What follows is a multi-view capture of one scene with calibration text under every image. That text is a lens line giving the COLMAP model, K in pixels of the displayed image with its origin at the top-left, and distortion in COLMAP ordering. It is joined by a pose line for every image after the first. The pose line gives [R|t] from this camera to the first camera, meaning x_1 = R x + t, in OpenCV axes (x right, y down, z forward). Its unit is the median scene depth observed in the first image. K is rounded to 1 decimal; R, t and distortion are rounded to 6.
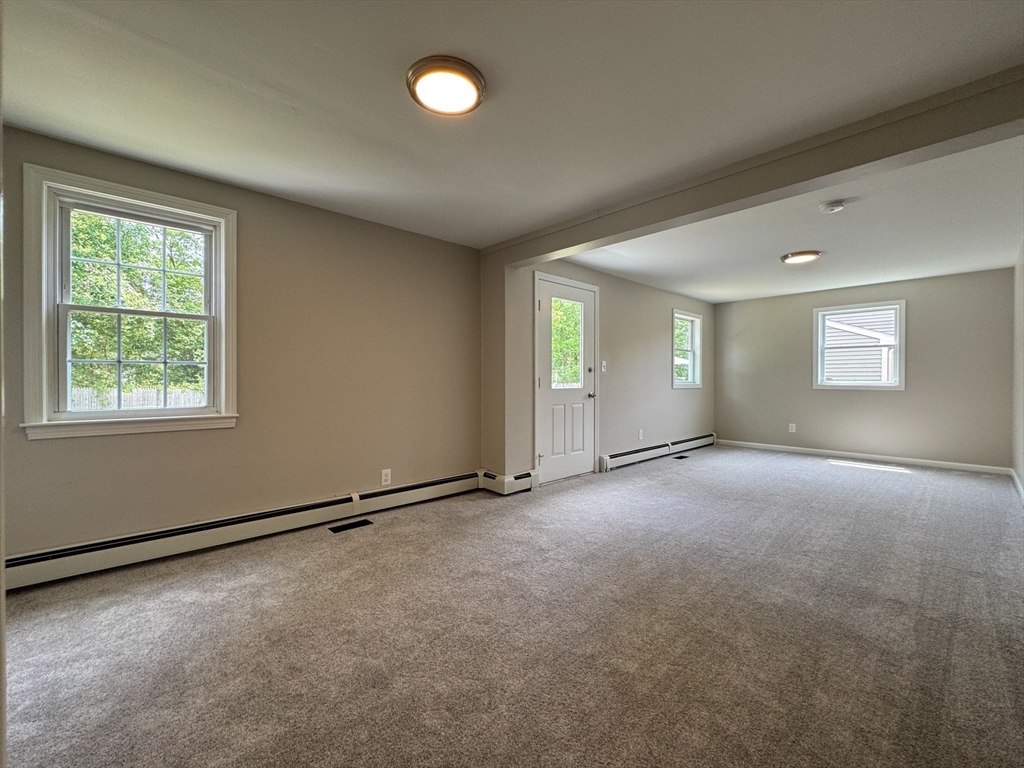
lens RADIAL K [[416.5, 0, 512.0], [0, 416.5, 384.0], [0, 0, 1]] dist [-0.000251, 0.000062]
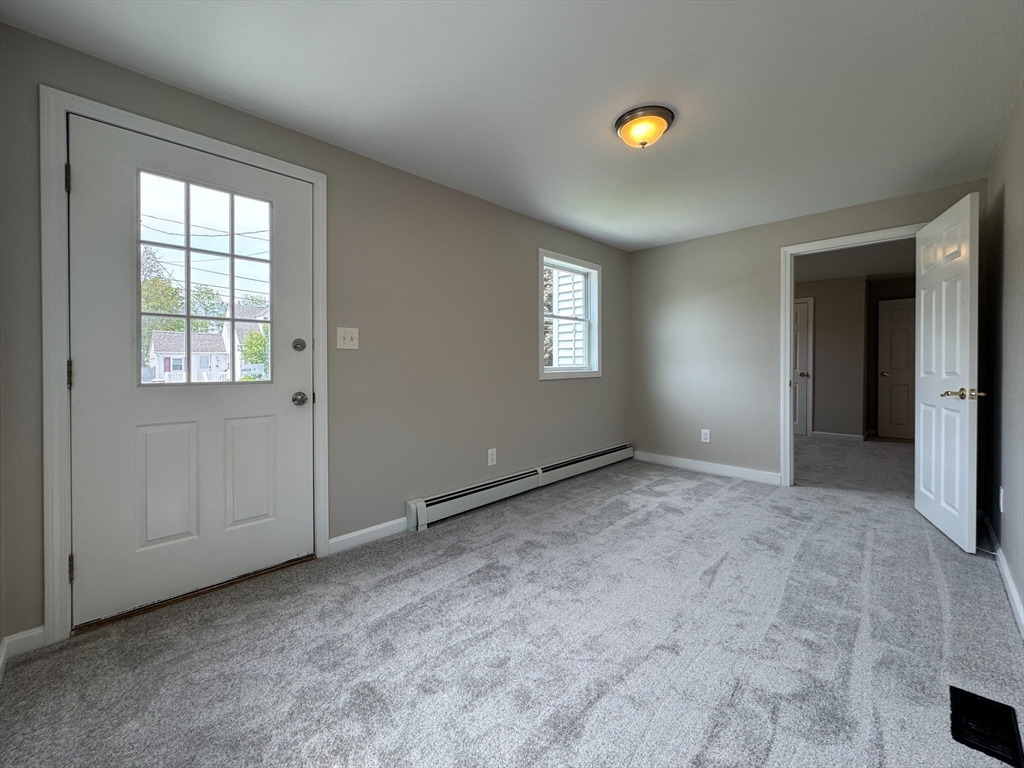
lens RADIAL K [[416.5, 0, 512.0], [0, 416.5, 384.0], [0, 0, 1]] dist [-0.000251, 0.000062]
pose [[0.998239, -0.037262, 0.046165, 0.397519], [0.036923, 0.999285, 0.008164, 0.015221], [-0.046436, -0.006445, 0.998900, 0.501361]]
